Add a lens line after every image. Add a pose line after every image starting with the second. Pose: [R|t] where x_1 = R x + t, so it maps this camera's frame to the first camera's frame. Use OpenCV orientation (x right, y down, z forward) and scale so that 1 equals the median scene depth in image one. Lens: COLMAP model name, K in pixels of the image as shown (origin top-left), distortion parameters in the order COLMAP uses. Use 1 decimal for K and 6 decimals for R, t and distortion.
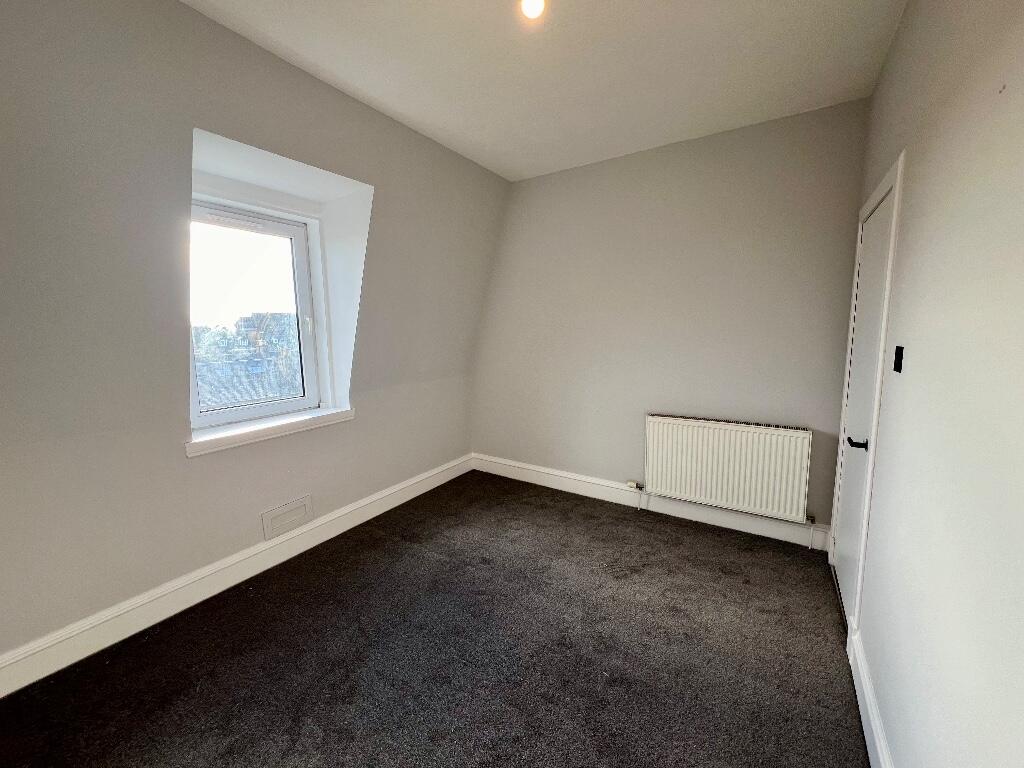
lens RADIAL K [[412.0, 0, 512.2], [0, 412.0, 382.7], [0, 0, 1]] dist [0.008226, 0.000359]
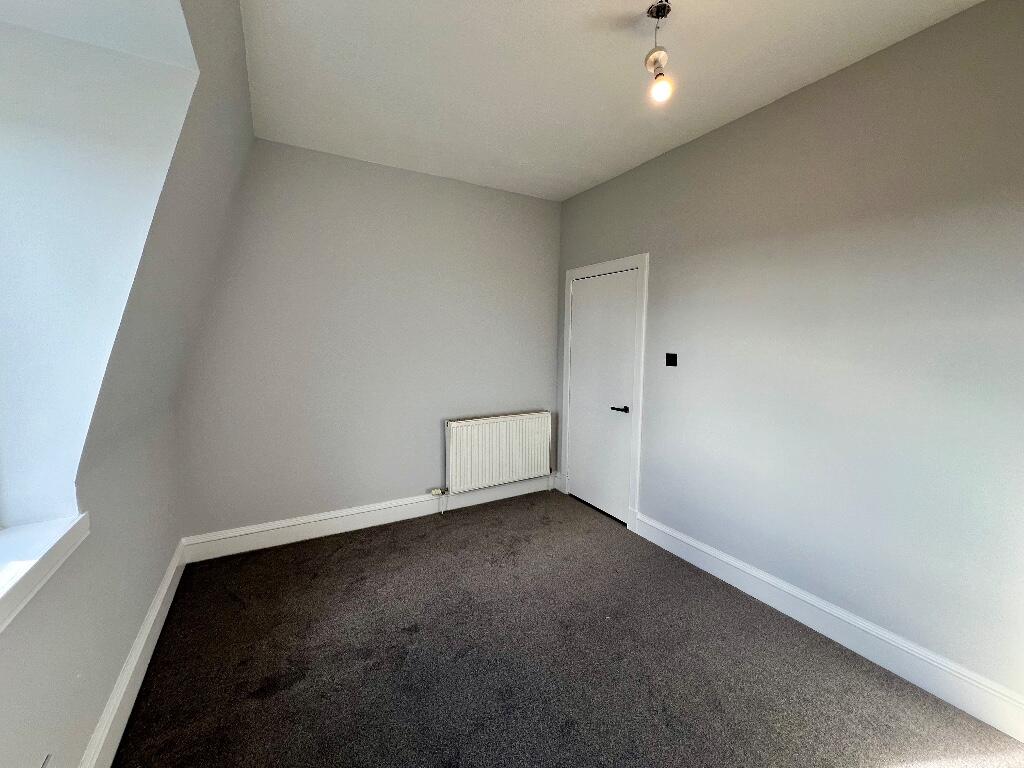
lens RADIAL K [[412.0, 0, 510.5], [0, 412.0, 381.6], [0, 0, 1]] dist [0.008226, 0.000359]
pose [[0.463483, -0.078661, 0.882607, -0.586585], [0.104443, 0.993958, 0.033738, -0.049842], [-0.879929, 0.076545, 0.468898, 0.376558]]
